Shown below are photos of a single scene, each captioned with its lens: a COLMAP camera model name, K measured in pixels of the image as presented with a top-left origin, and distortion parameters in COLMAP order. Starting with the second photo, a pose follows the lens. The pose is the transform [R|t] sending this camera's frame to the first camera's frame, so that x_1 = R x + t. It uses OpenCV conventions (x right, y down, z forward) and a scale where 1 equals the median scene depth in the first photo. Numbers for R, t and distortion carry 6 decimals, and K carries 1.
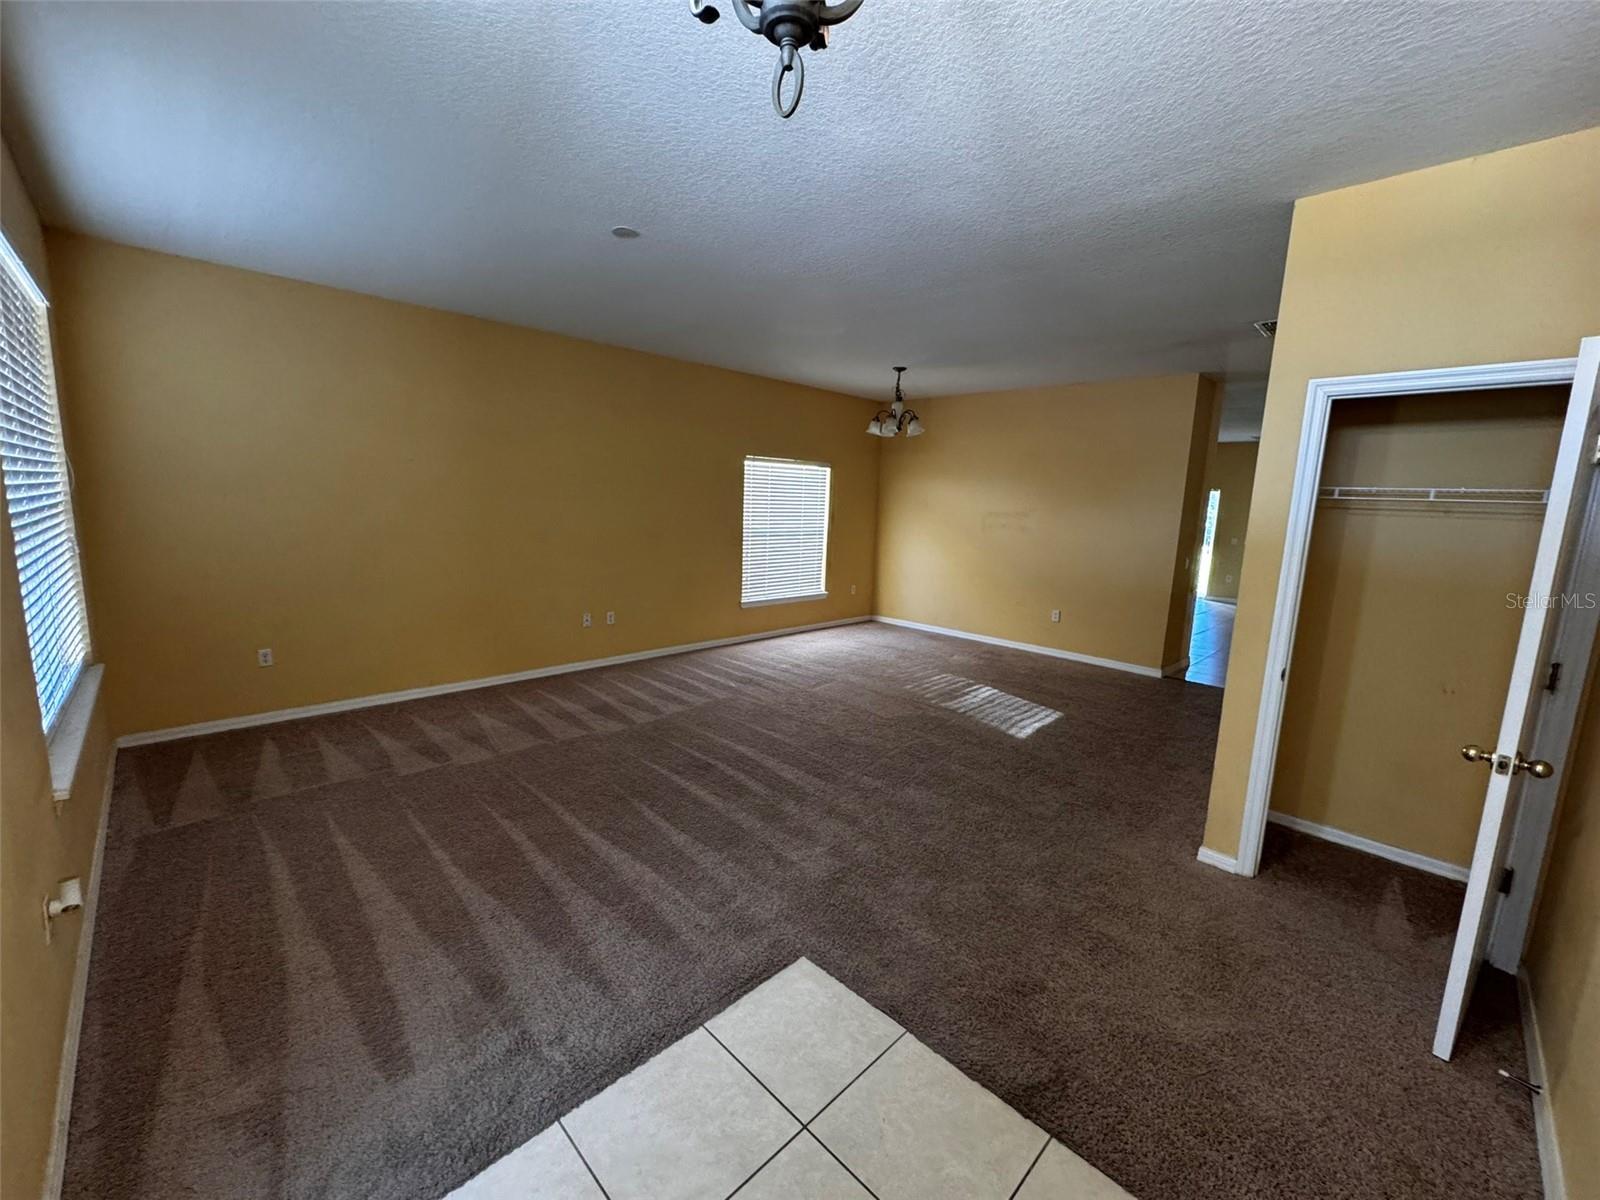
lens RADIAL K [[642.3, 0, 800.0], [0, 642.3, 600.0], [0, 0, 1]] dist [-0.002726, 0.000041]
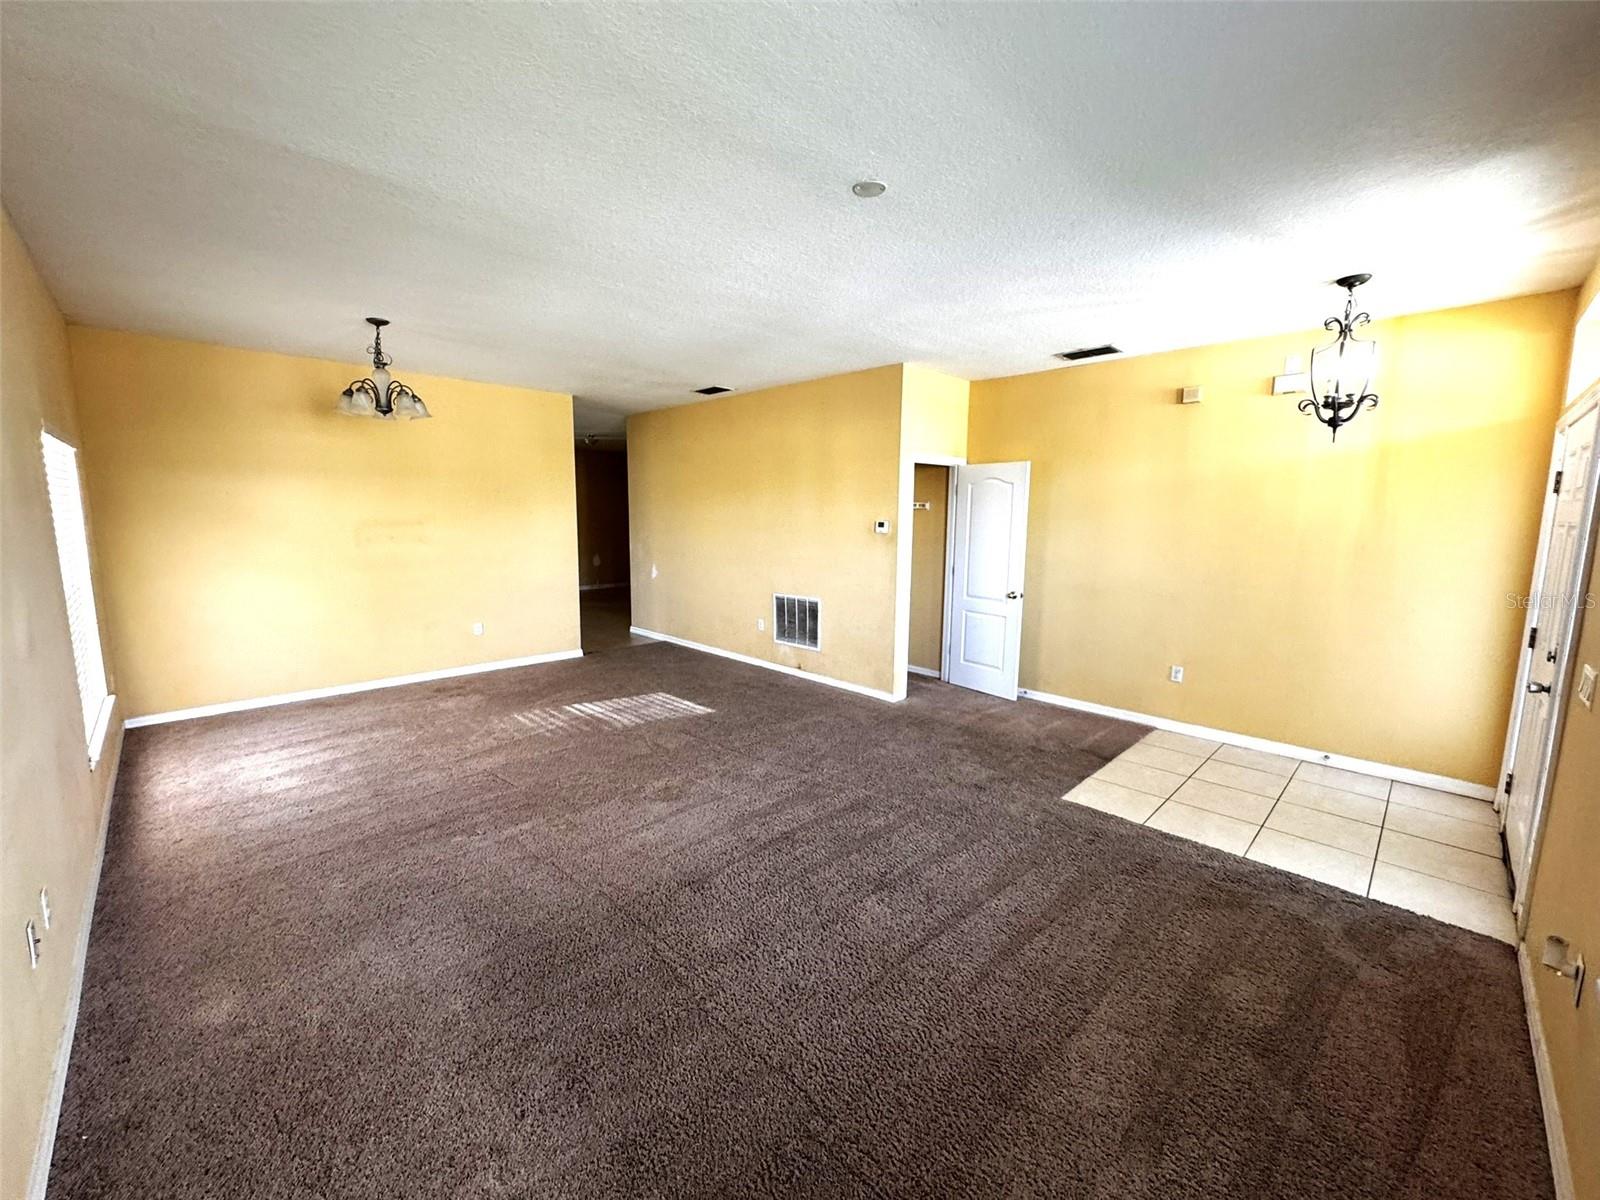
lens RADIAL K [[642.3, 0, 800.0], [0, 642.3, 600.0], [0, 0, 1]] dist [-0.002726, 0.000041]
pose [[0.000395, -0.171550, 0.985175, -0.676792], [0.149251, 0.974151, 0.169570, -0.139473], [-0.988799, 0.146972, 0.025989, 0.681983]]
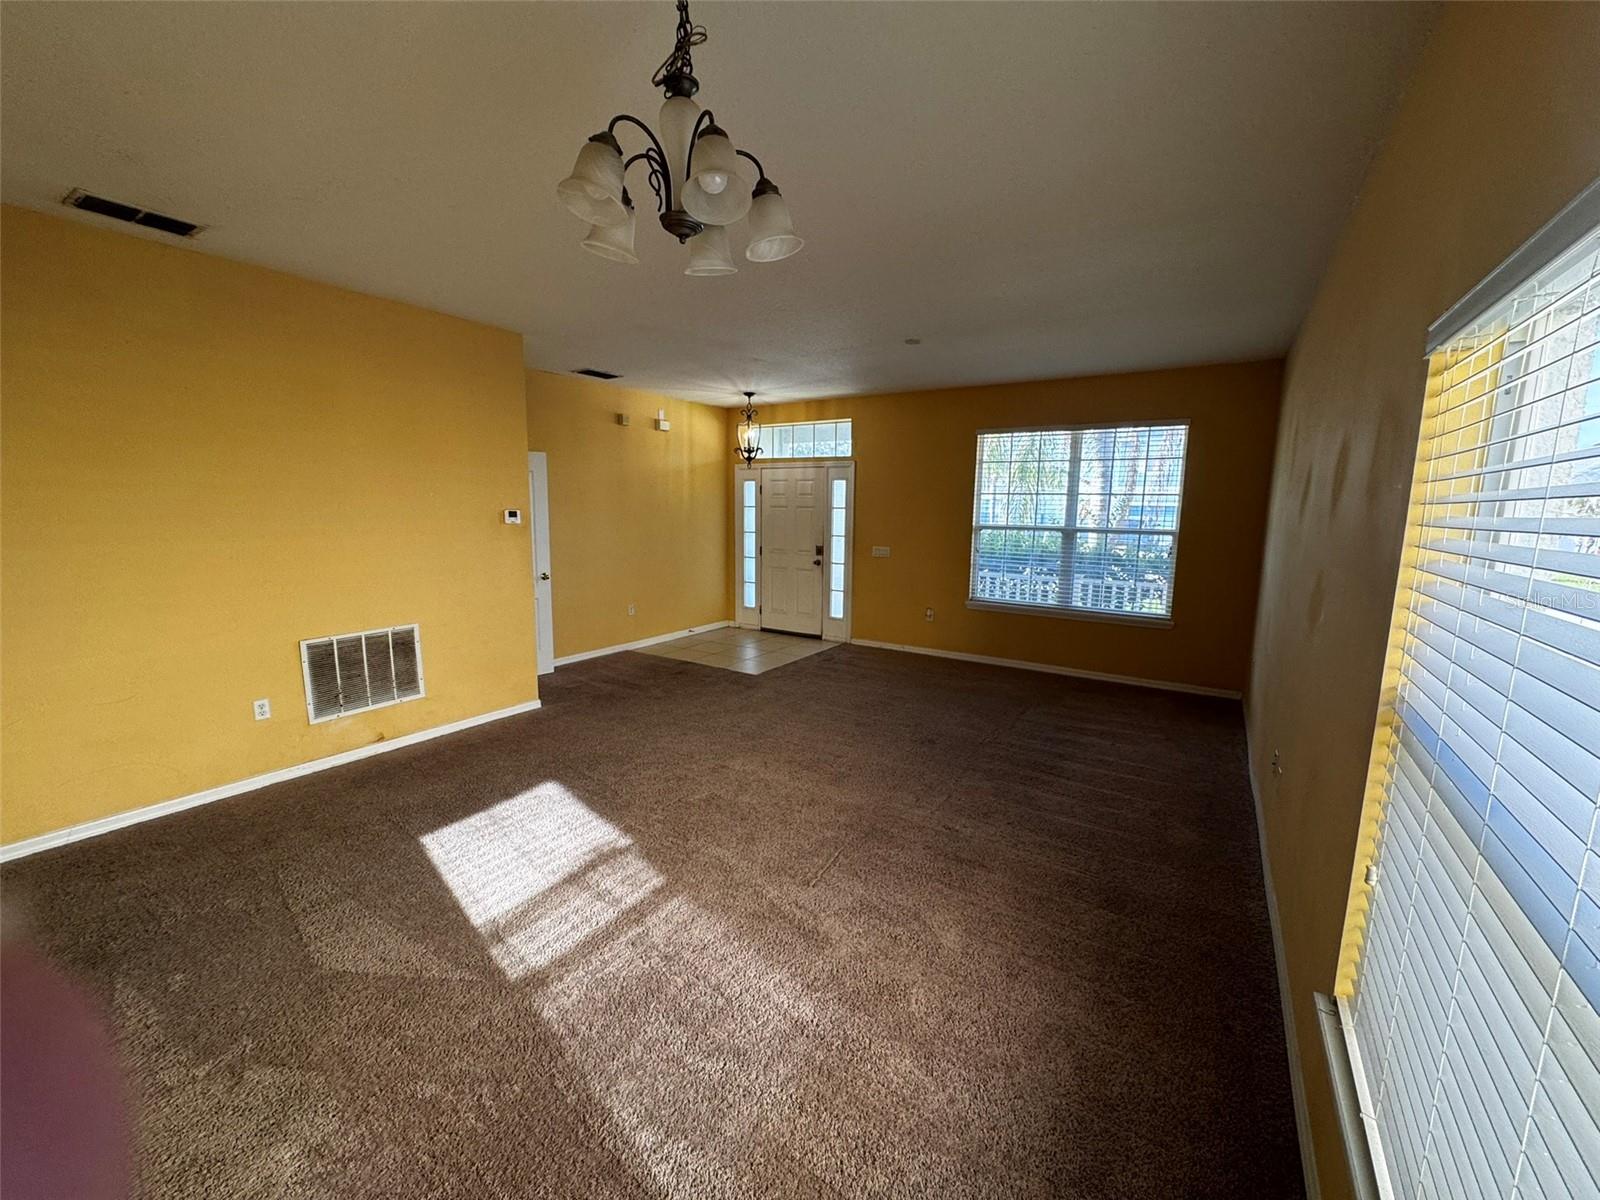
lens RADIAL K [[642.3, 0, 800.0], [0, 642.3, 600.0], [0, 0, 1]] dist [-0.002726, 0.000041]
pose [[-0.972912, -0.016931, -0.230556, 0.197301], [-0.085259, 0.953290, 0.289775, -0.244867], [0.214881, 0.301583, -0.928910, 1.537757]]
